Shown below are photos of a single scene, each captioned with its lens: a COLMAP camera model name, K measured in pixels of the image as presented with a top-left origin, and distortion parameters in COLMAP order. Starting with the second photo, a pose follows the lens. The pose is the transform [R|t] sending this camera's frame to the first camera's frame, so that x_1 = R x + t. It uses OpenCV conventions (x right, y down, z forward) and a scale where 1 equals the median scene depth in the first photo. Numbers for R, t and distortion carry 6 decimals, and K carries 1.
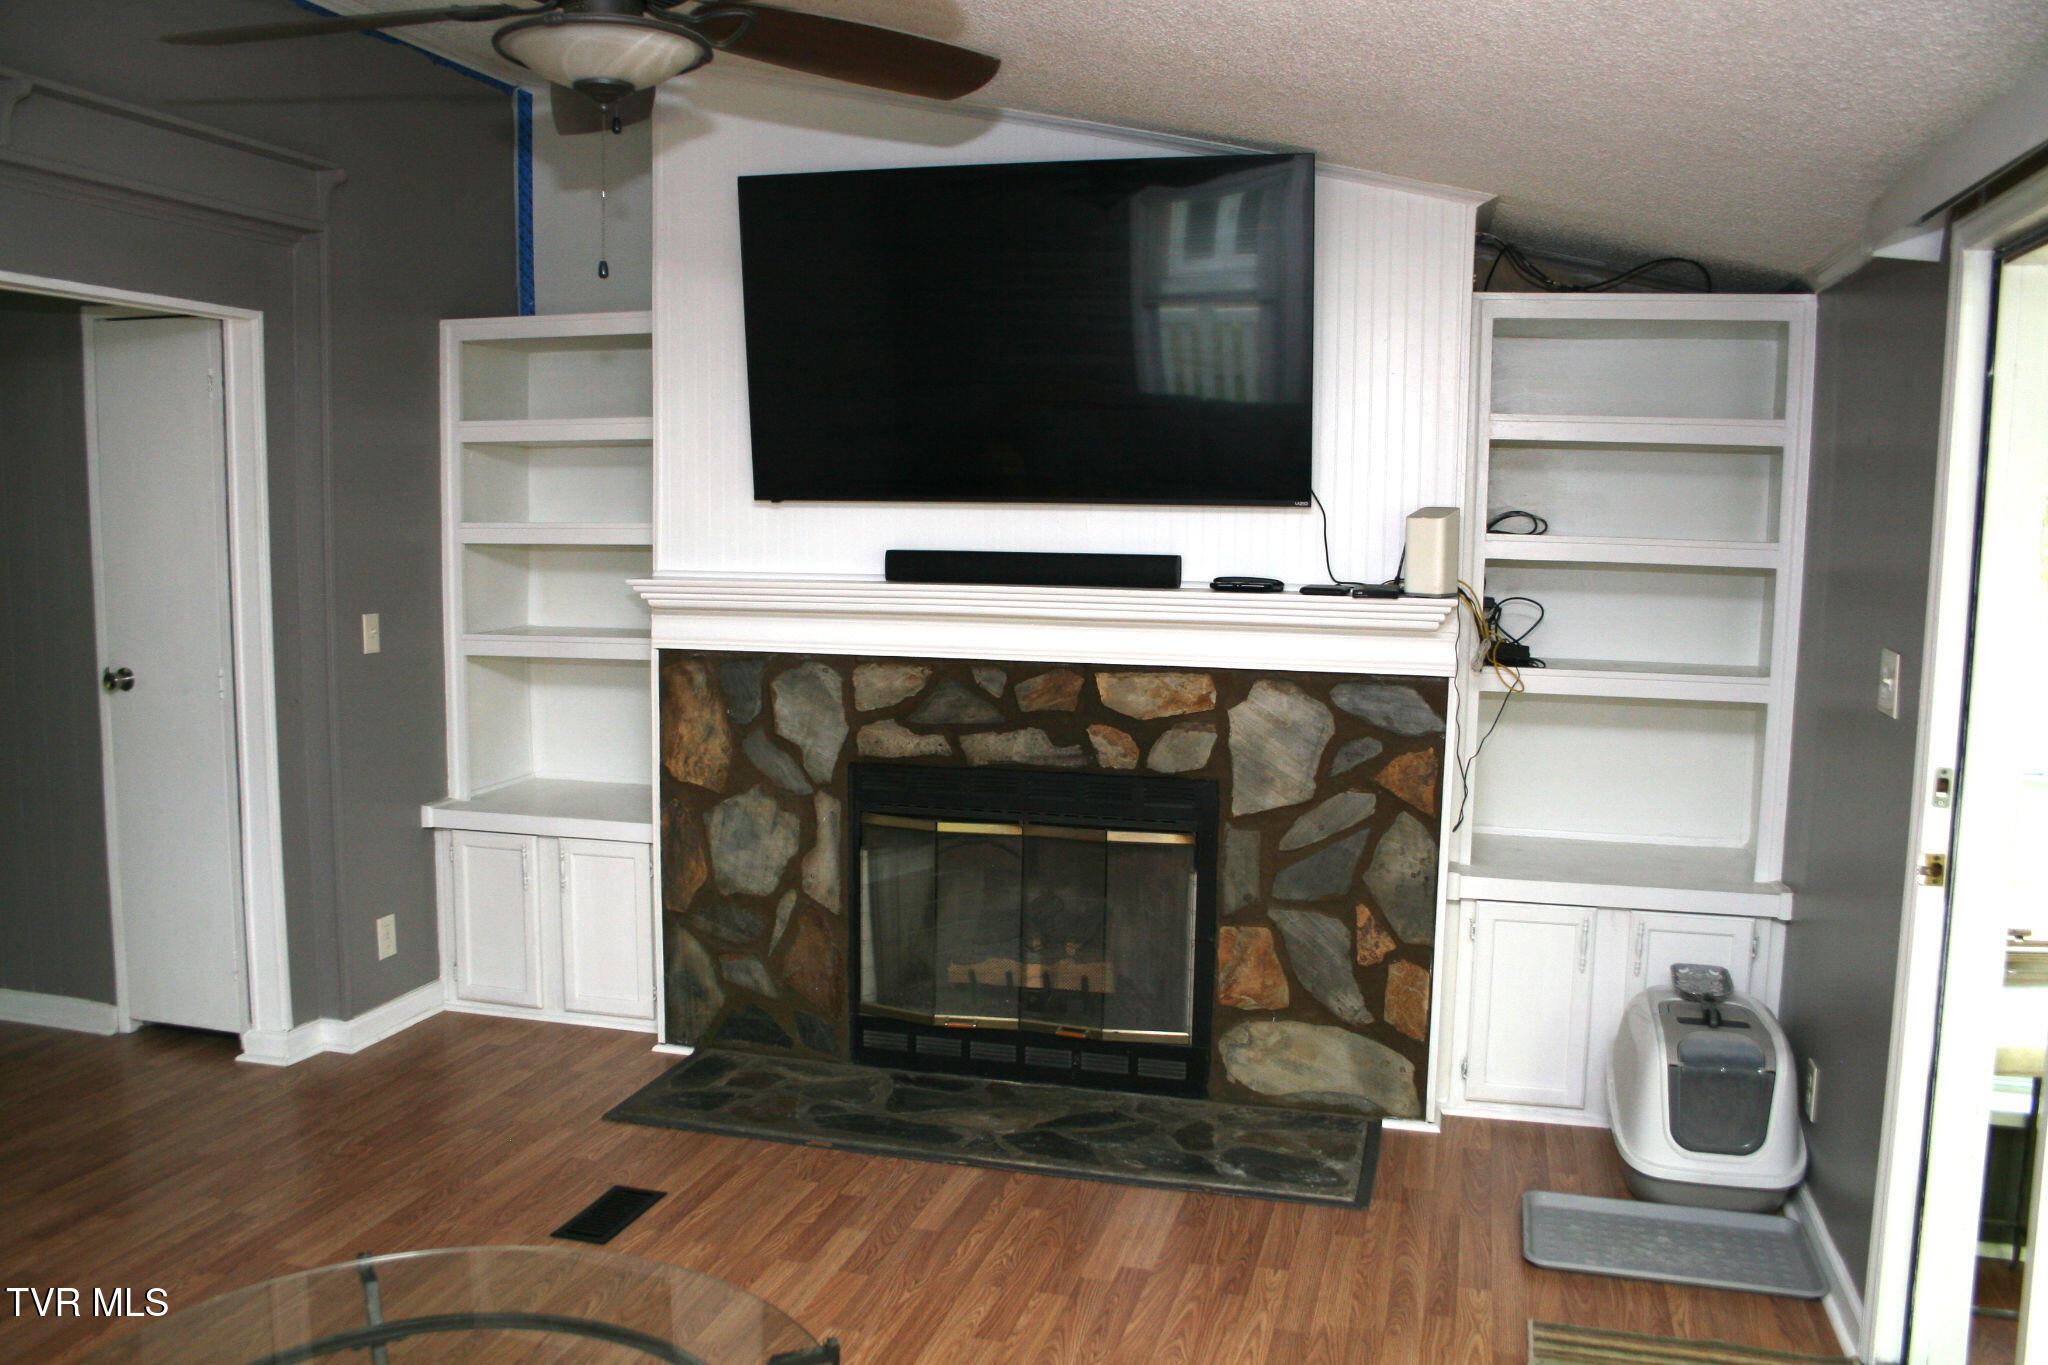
lens RADIAL K [[1681.3, 0, 1023.5], [0, 1681.3, 716.6], [0, 0, 1]] dist [-0.131705, 0.095225]
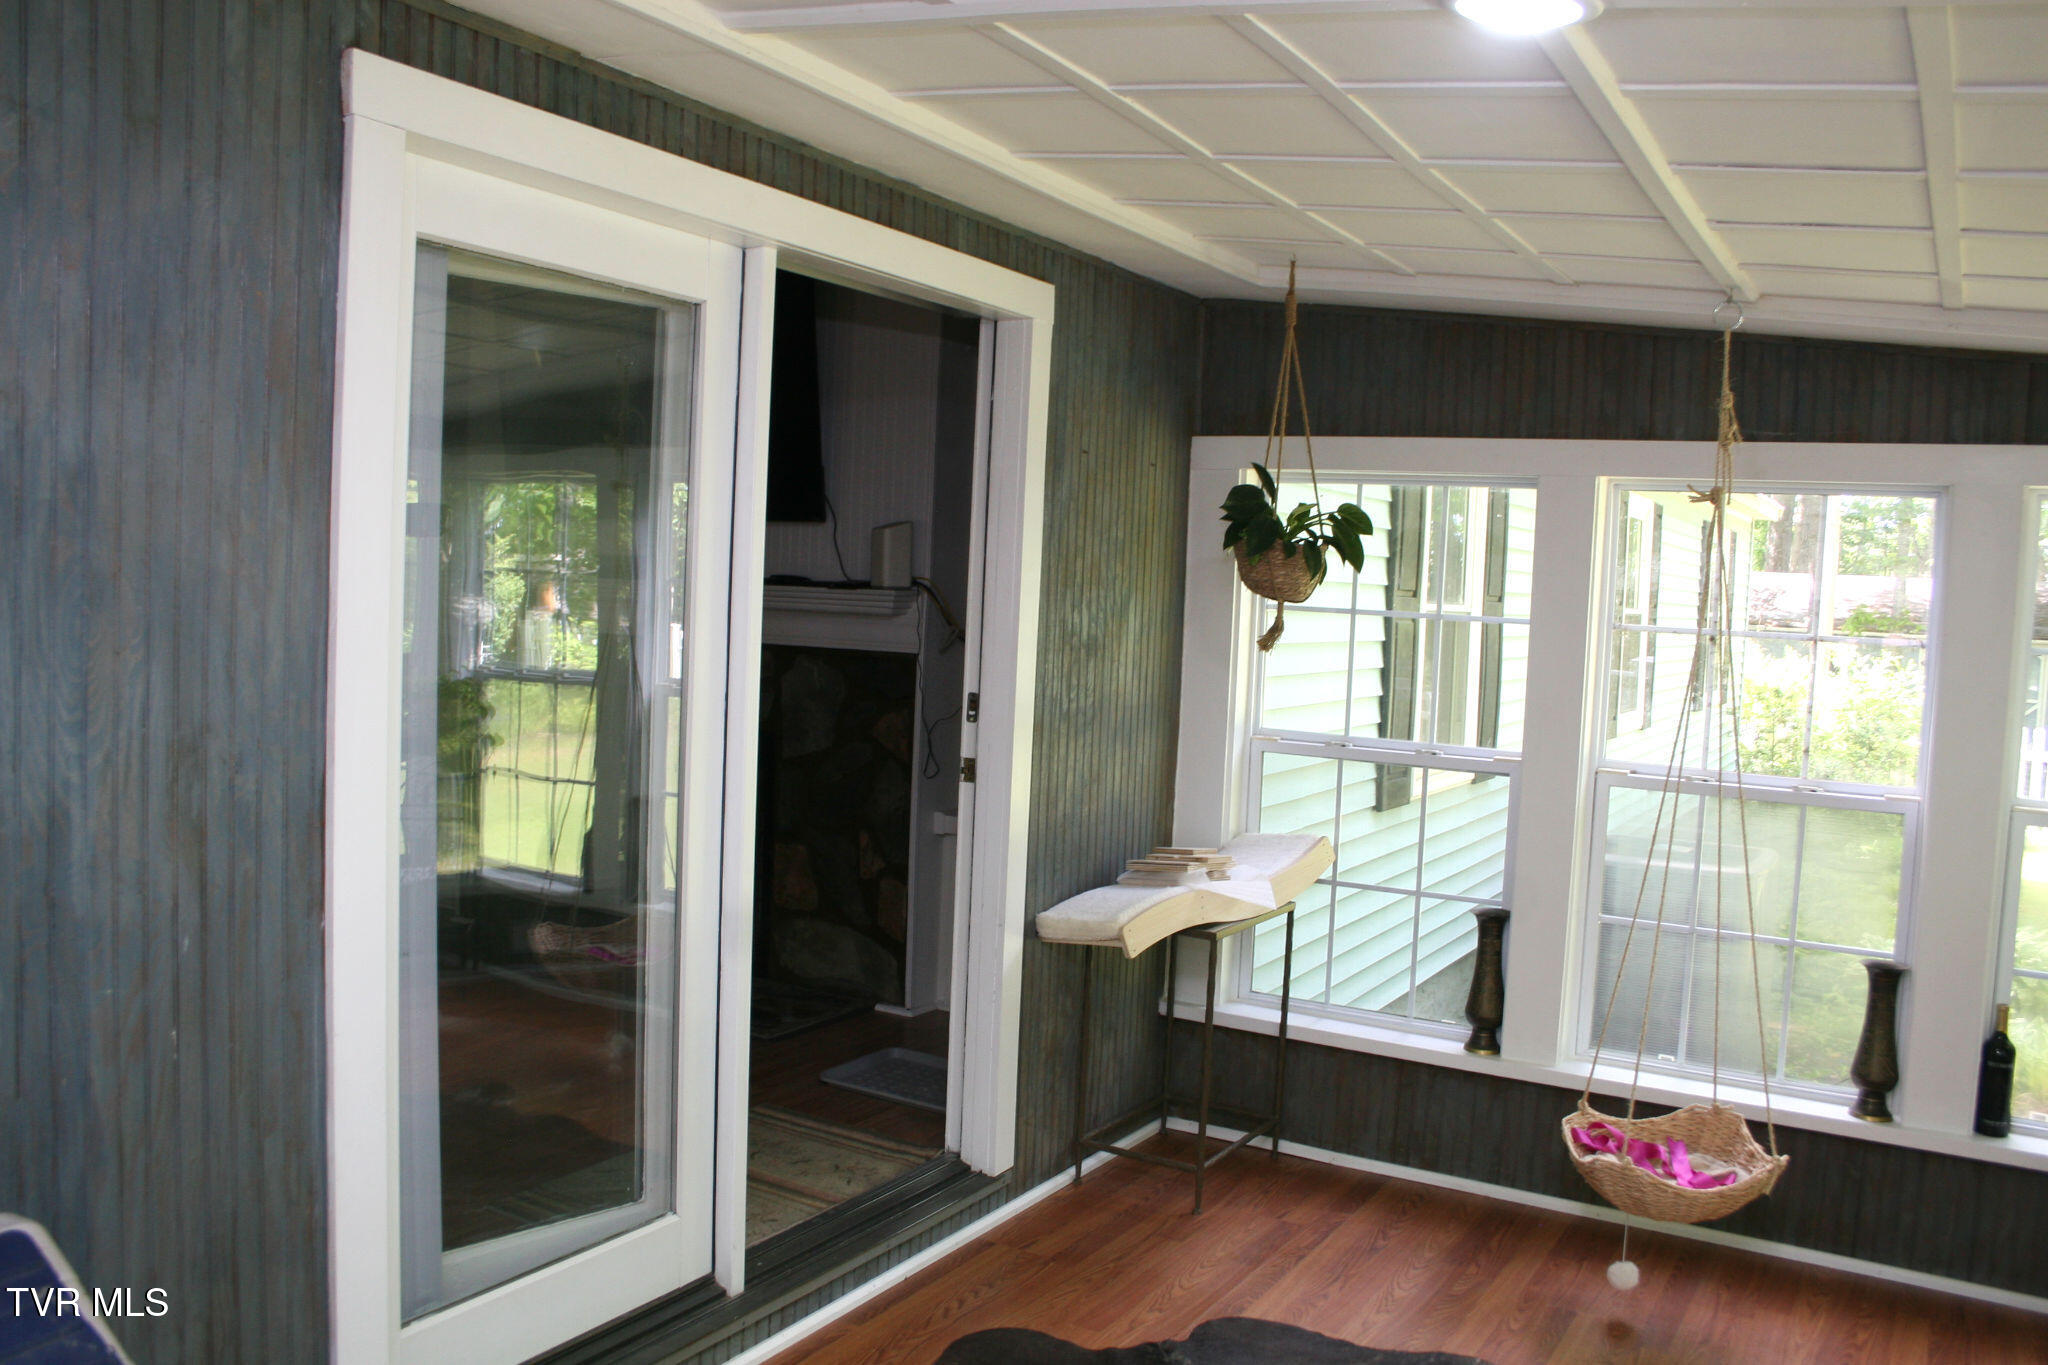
lens RADIAL K [[1681.3, 0, 1023.5], [0, 1681.3, 716.6], [0, 0, 1]] dist [-0.131705, 0.095225]
pose [[0.965582, 0.049568, -0.255330, 0.644309], [-0.062363, 0.997159, -0.042253, 0.071865], [0.252510, 0.056722, 0.965930, -0.218176]]
